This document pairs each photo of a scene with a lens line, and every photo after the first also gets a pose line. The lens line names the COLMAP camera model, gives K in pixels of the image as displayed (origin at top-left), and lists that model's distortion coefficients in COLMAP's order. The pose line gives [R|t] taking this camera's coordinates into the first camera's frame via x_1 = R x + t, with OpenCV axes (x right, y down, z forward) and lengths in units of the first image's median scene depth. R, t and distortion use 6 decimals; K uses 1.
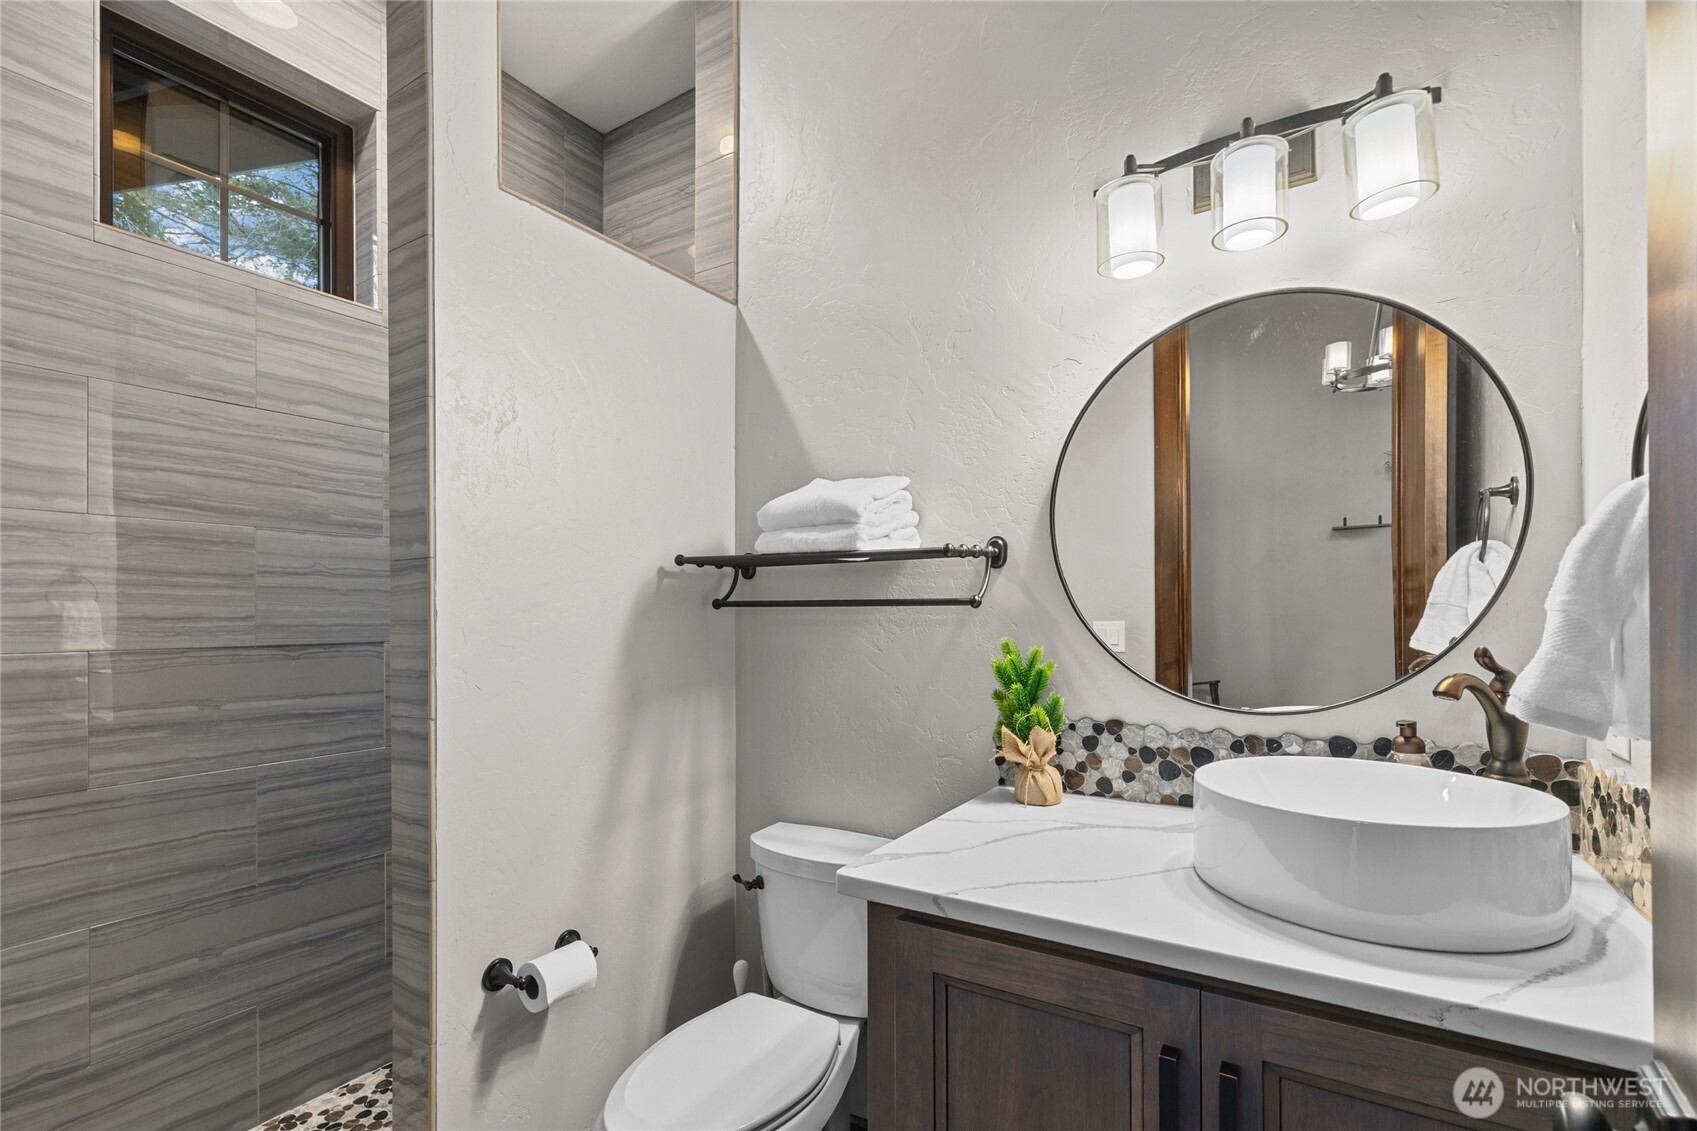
lens RADIAL K [[770.3, 0, 848.5], [0, 770.3, 600.5], [0, 0, 1]] dist [-0.000358, -0.000037]
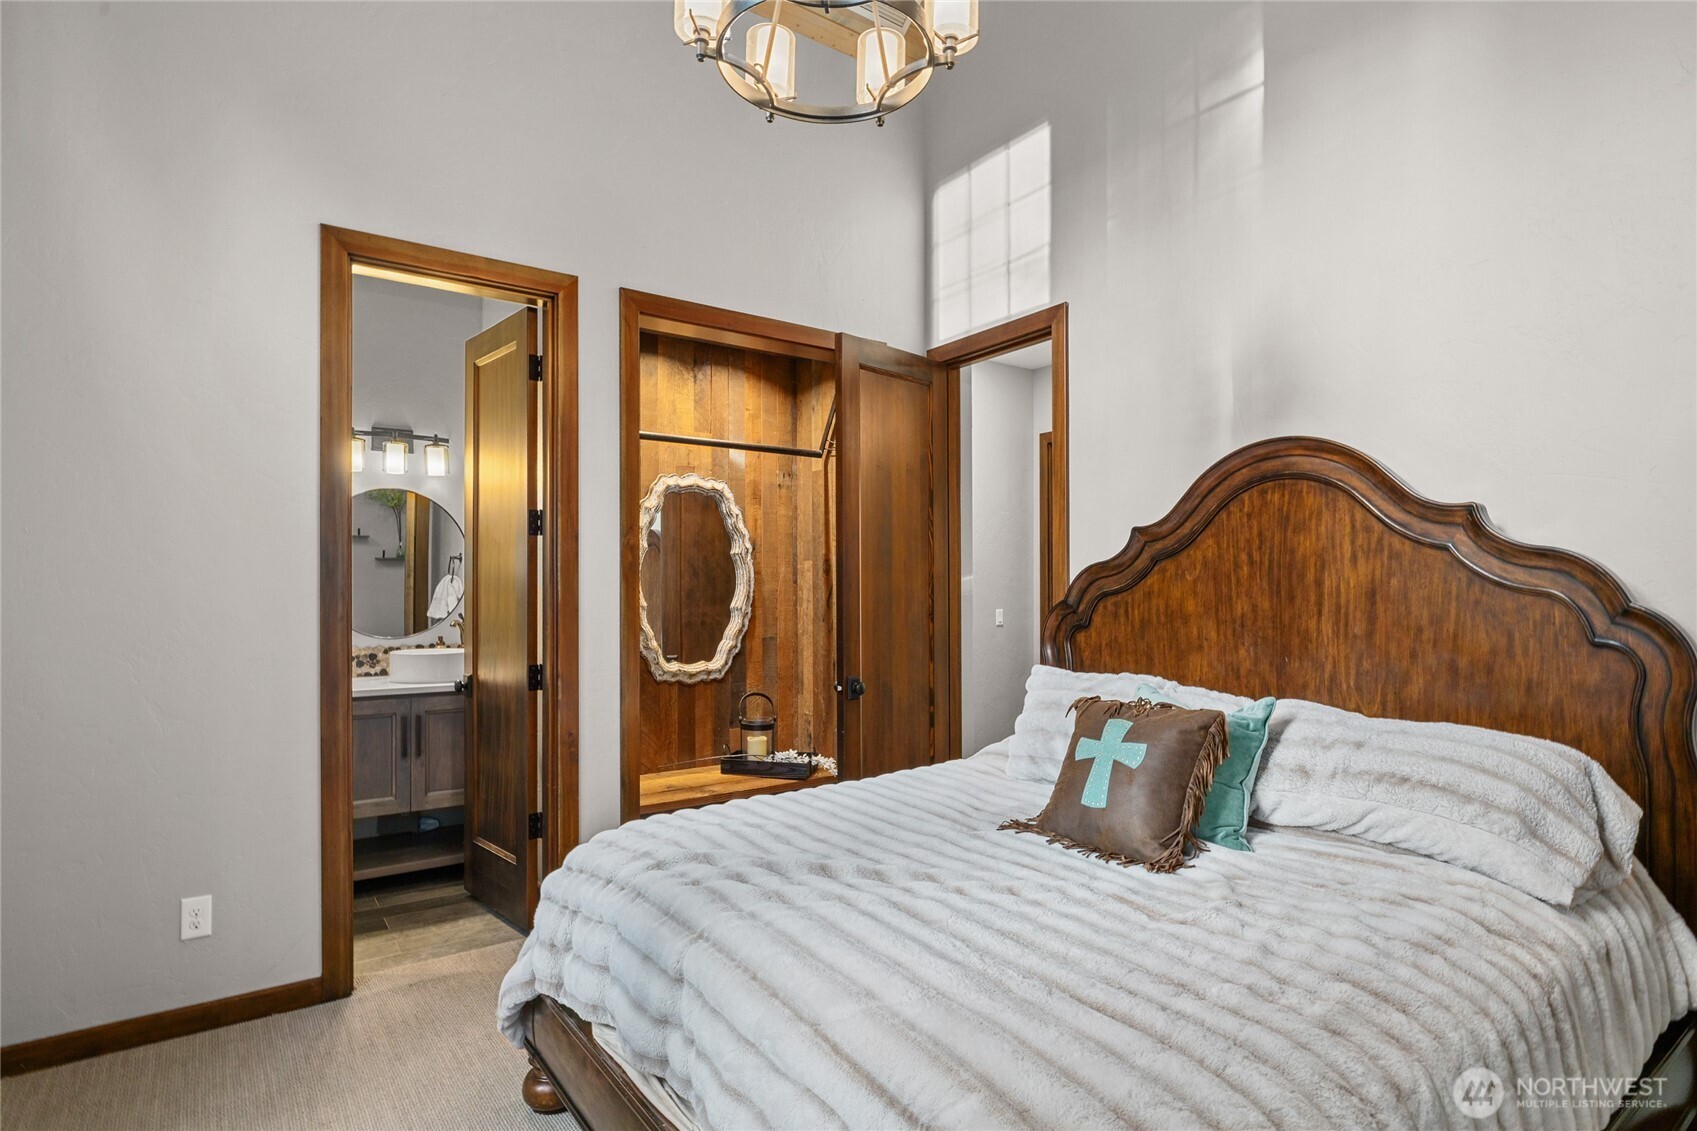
lens RADIAL K [[887.2, 0, 848.5], [0, 887.2, 565.5], [0, 0, 1]] dist [-0.000254, -0.000048]
pose [[0.383113, 0.020606, 0.923472, -1.860148], [-0.005182, 0.999783, -0.020159, -0.067948], [-0.923687, 0.002937, 0.383137, -1.816920]]
